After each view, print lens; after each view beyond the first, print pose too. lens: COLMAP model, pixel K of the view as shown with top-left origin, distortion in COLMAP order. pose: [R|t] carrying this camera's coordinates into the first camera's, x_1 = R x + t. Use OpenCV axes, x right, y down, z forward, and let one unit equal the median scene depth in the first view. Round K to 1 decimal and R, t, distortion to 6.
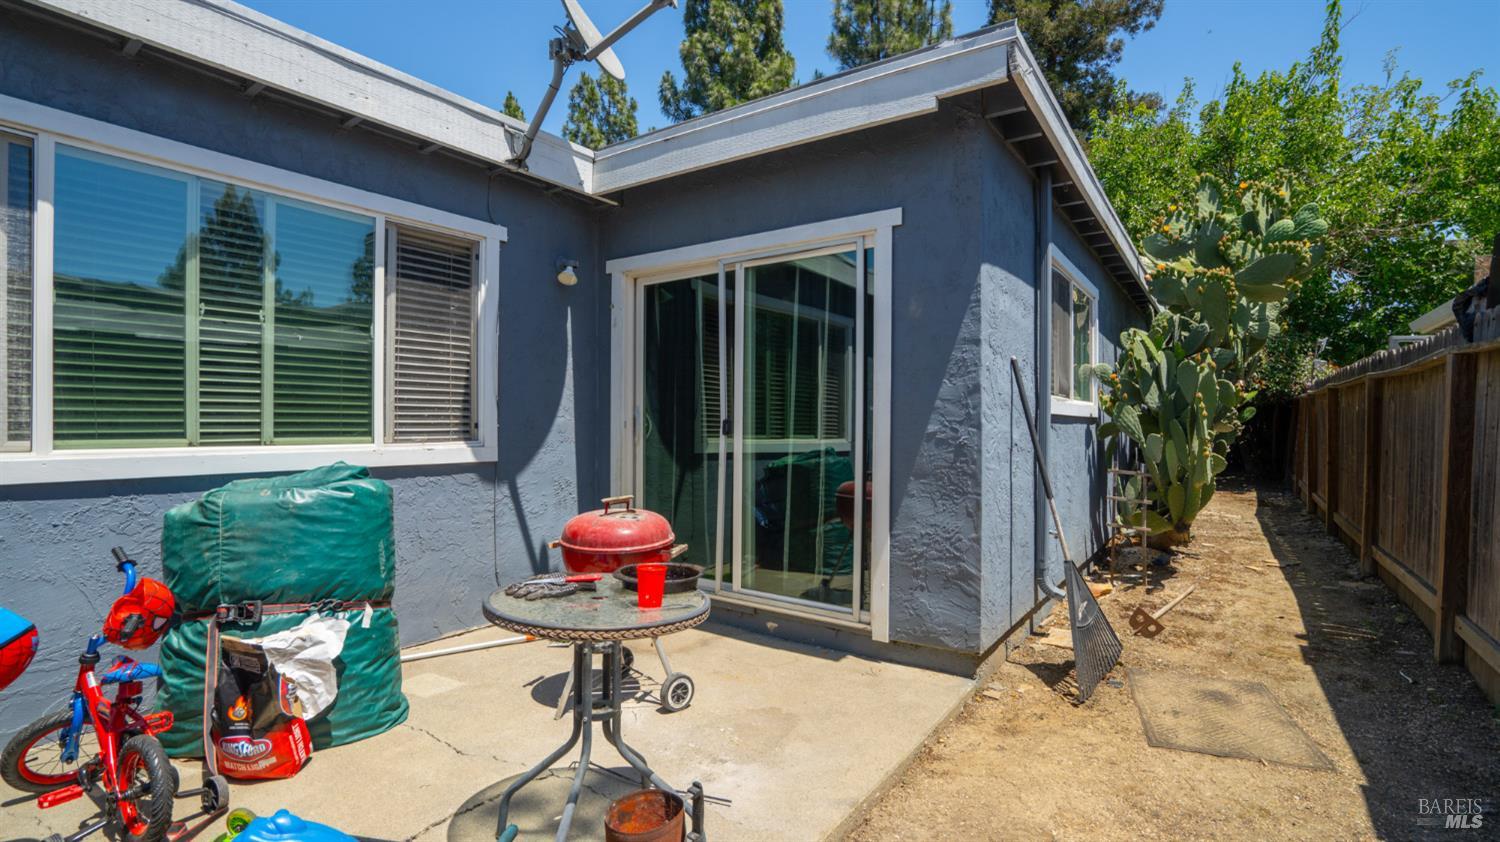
lens RADIAL K [[679.1, 0, 753.4], [0, 679.1, 408.8], [0, 0, 1]] dist [-0.008821, 0.005702]
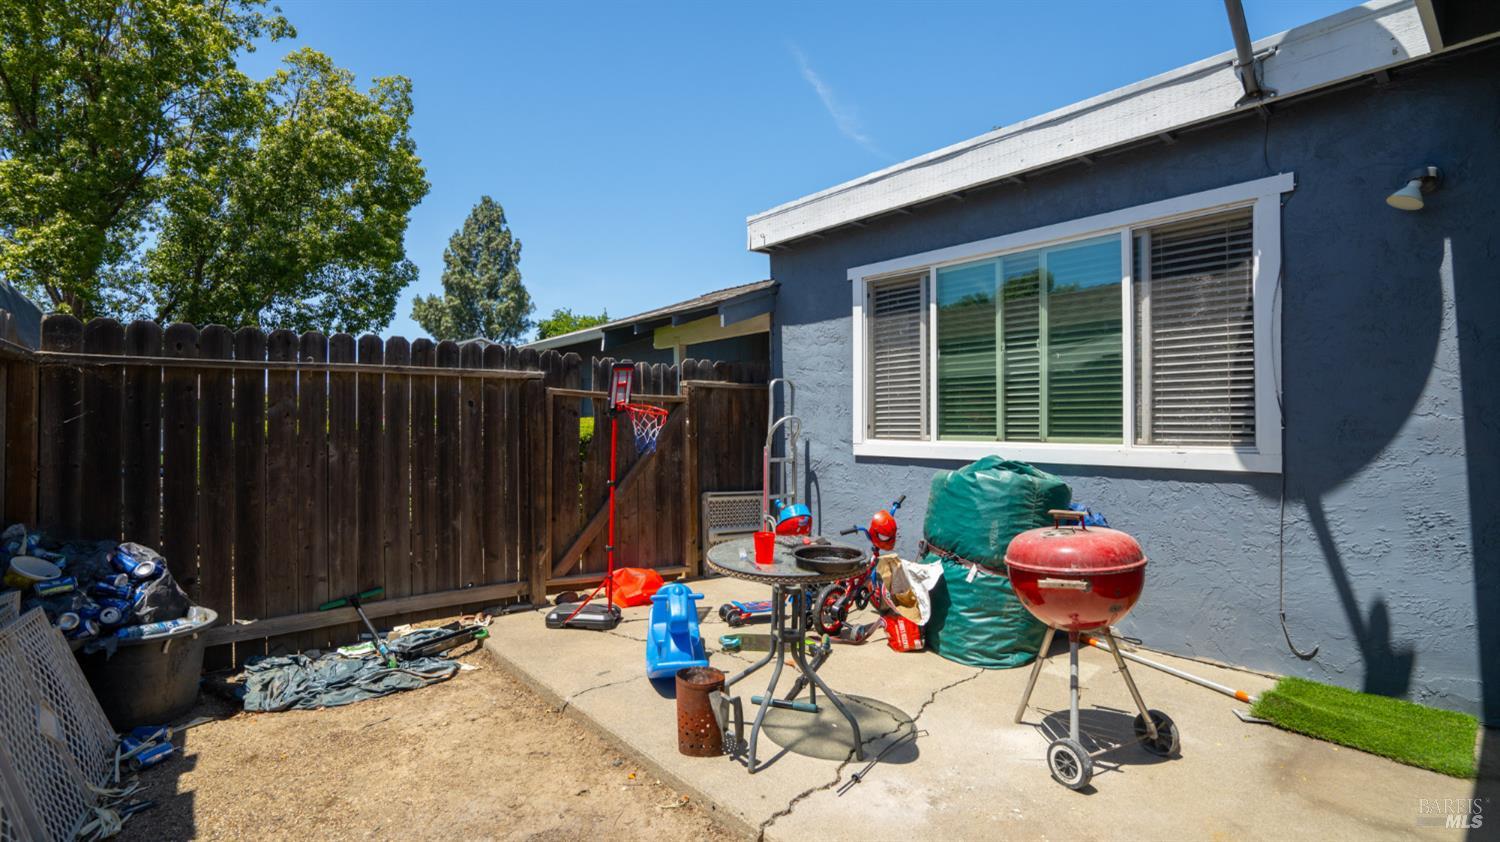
lens RADIAL K [[679.1, 0, 753.4], [0, 679.1, 408.8], [0, 0, 1]] dist [-0.008821, 0.005702]
pose [[-0.198236, -0.023714, -0.979867, 0.554565], [0.022908, 0.999322, -0.028819, 0.011976], [0.979887, -0.028159, -0.197558, 0.594693]]
